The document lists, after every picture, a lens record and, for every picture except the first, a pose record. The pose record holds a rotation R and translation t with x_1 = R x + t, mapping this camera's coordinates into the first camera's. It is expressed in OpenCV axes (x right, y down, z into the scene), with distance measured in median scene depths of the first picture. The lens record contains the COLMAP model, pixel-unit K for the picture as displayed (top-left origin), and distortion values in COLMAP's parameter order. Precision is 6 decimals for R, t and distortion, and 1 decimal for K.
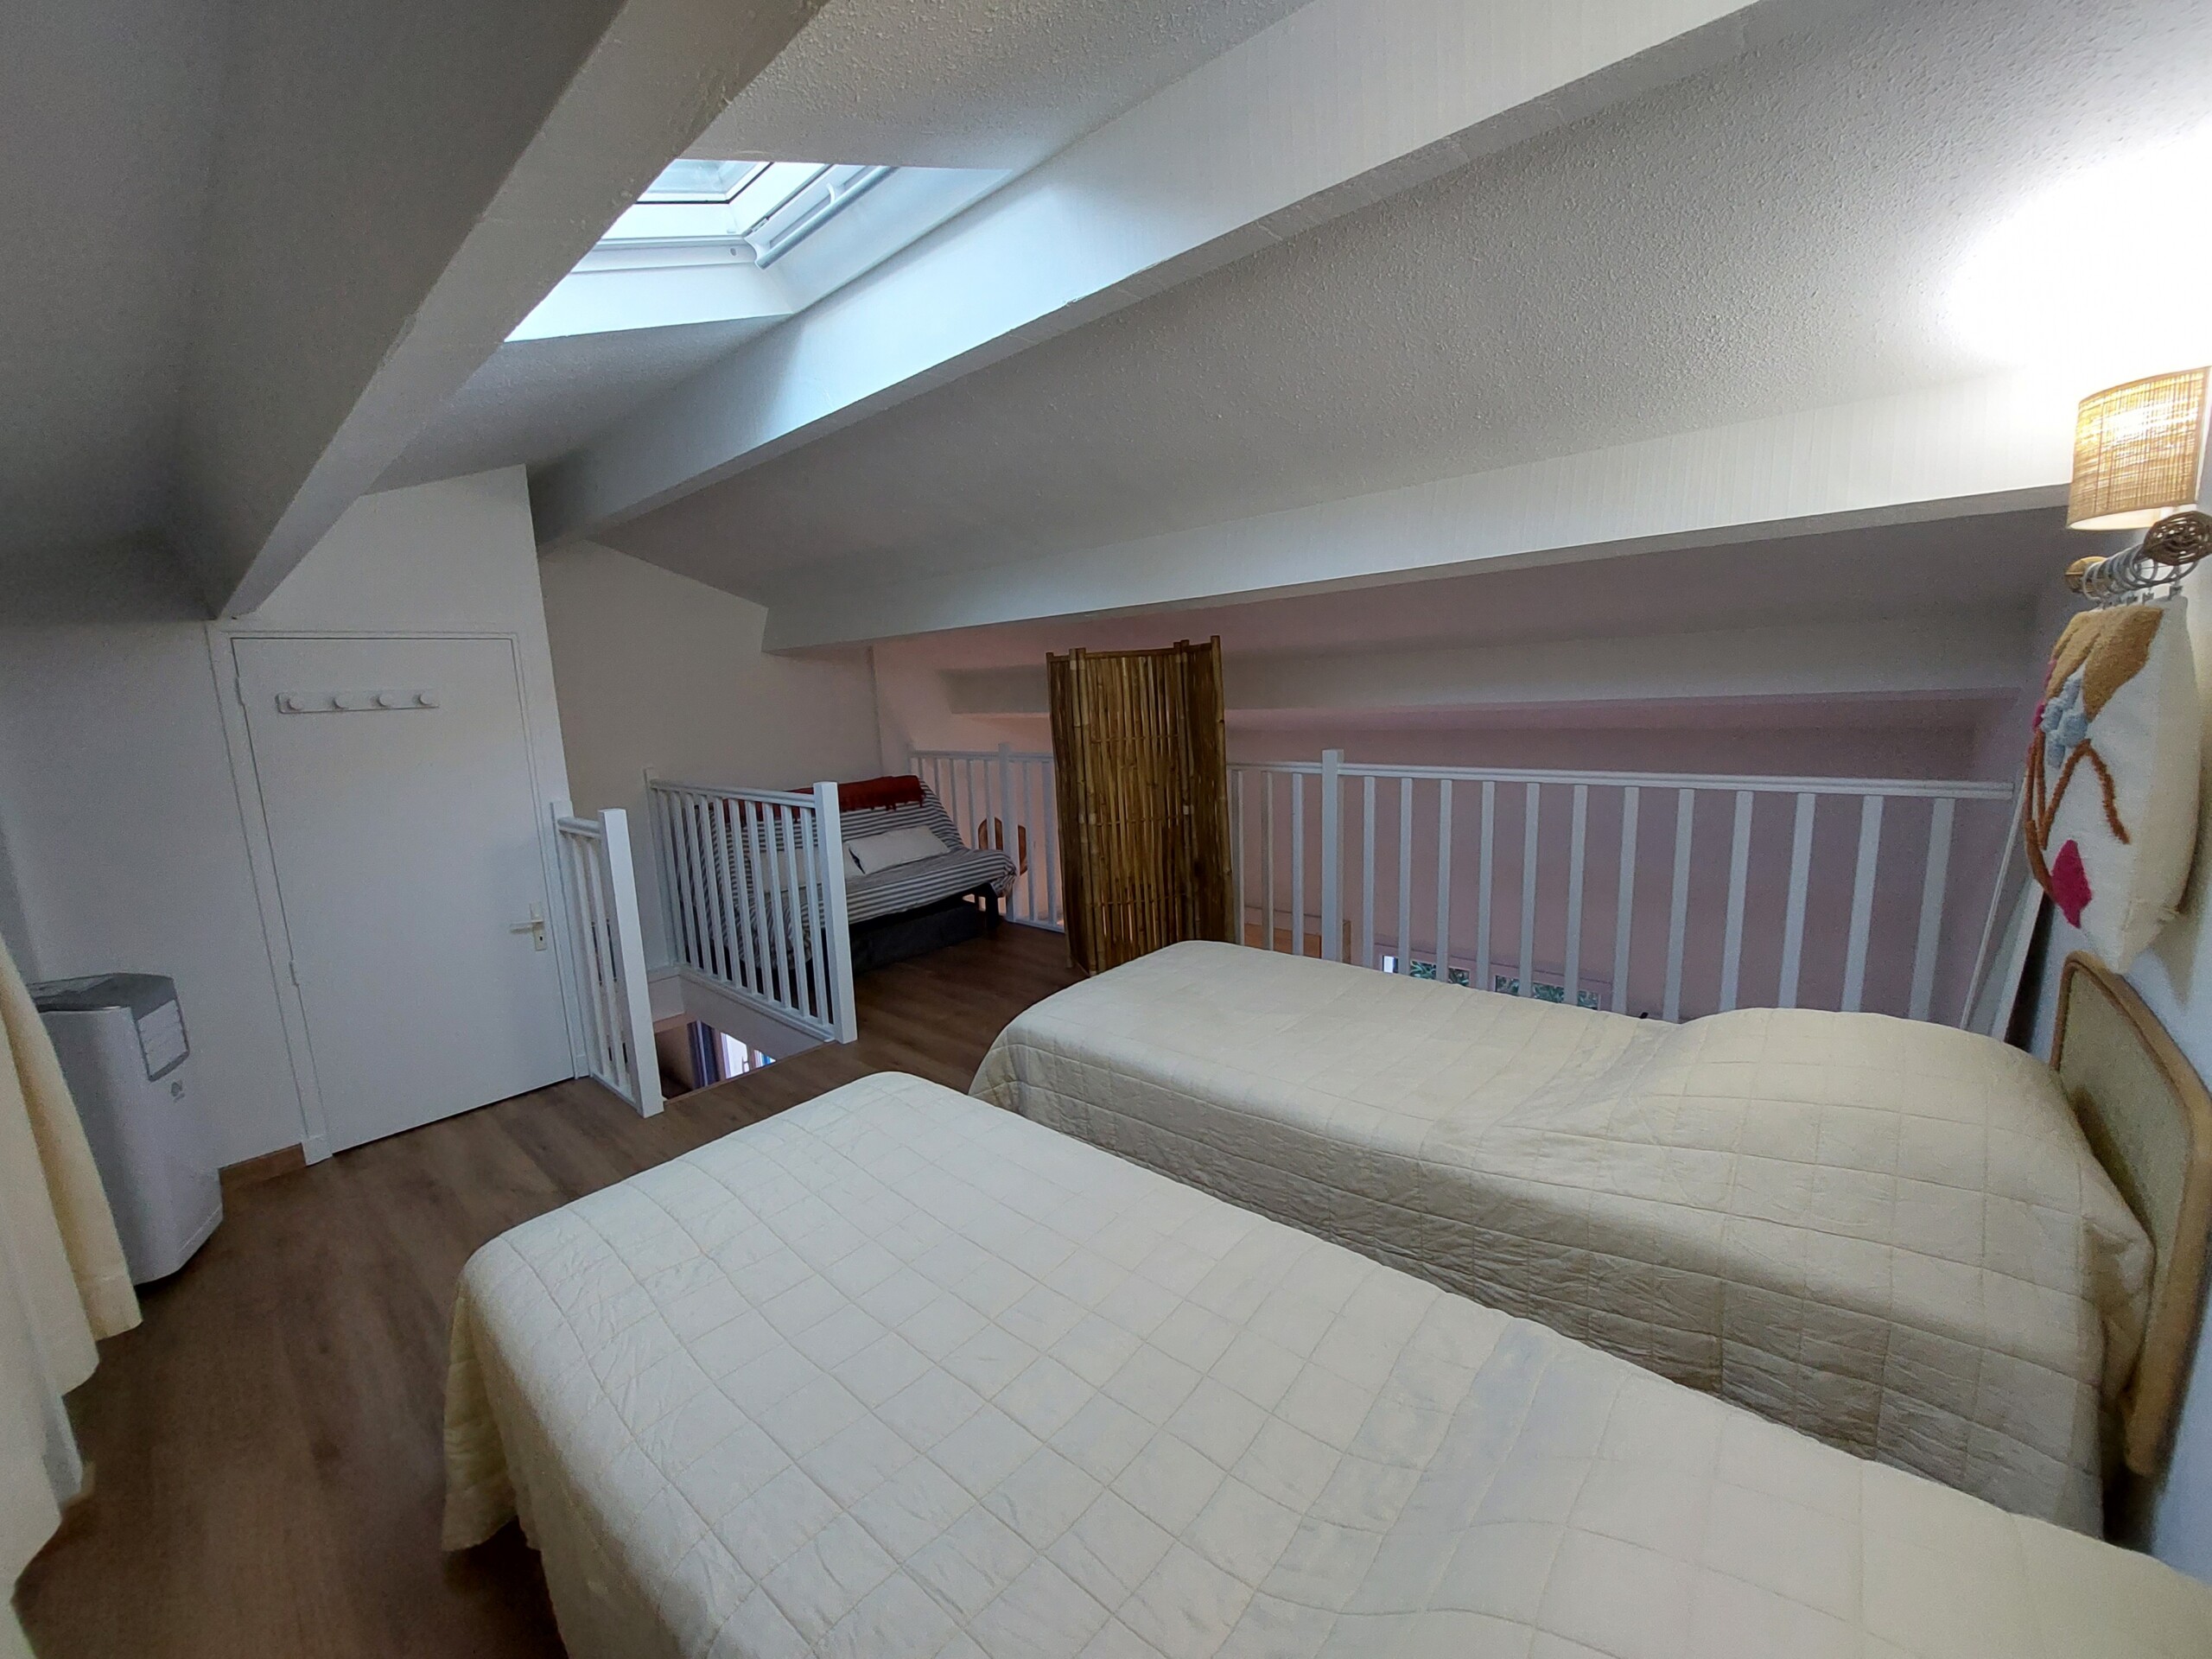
lens RADIAL K [[887.7, 0, 1074.1], [0, 887.7, 830.8], [0, 0, 1]] dist [0.000281, -0.000218]
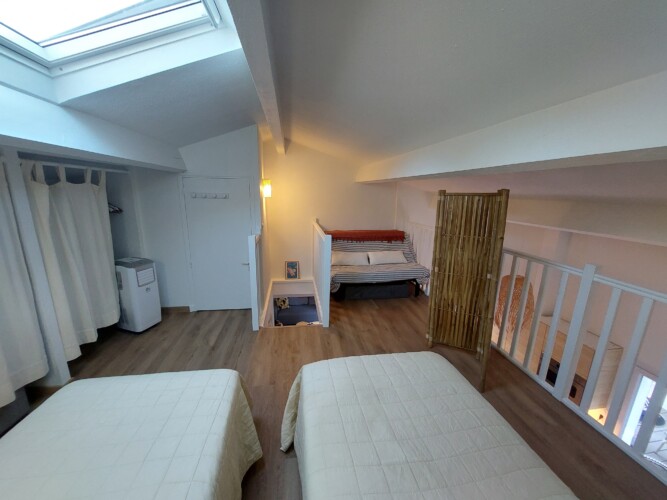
lens RADIAL K [[267.7, 0, 323.9], [0, 267.7, 250.4], [0, 0, 1]] dist [0.000281, -0.000218]
pose [[0.767598, 0.196341, -0.610118, 0.202012], [-0.153762, 0.980536, 0.122096, -0.097771], [0.622215, 0.000092, 0.782847, 0.317250]]
